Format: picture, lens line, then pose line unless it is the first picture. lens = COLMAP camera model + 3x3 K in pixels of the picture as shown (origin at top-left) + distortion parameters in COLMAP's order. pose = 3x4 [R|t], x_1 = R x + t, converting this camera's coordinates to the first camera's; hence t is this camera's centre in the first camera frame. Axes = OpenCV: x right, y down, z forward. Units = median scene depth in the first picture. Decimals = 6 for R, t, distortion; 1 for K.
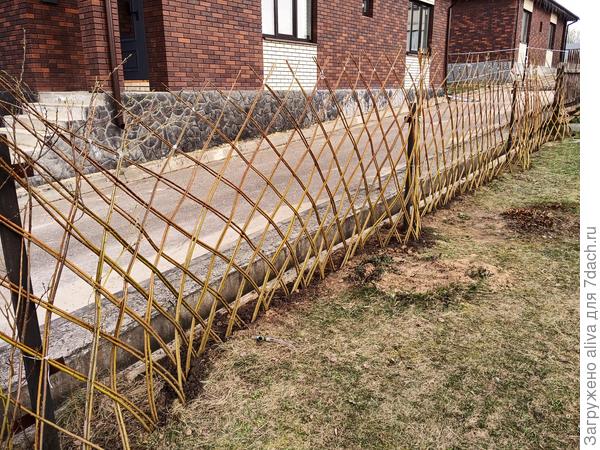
lens RADIAL K [[490.6, 0, 300.0], [0, 490.6, 225.0], [0, 0, 1]] dist [-0.003599, -0.009354]
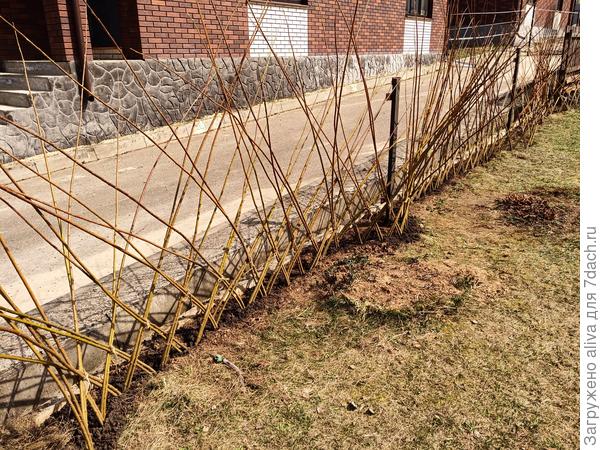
lens RADIAL K [[490.6, 0, 300.0], [0, 490.6, 225.0], [0, 0, 1]] dist [-0.003599, -0.009354]
pose [[0.999991, -0.001616, -0.003800, 0.066762], [0.001872, 0.997655, 0.068414, -0.051479], [0.003680, -0.068421, 0.997650, 0.125749]]
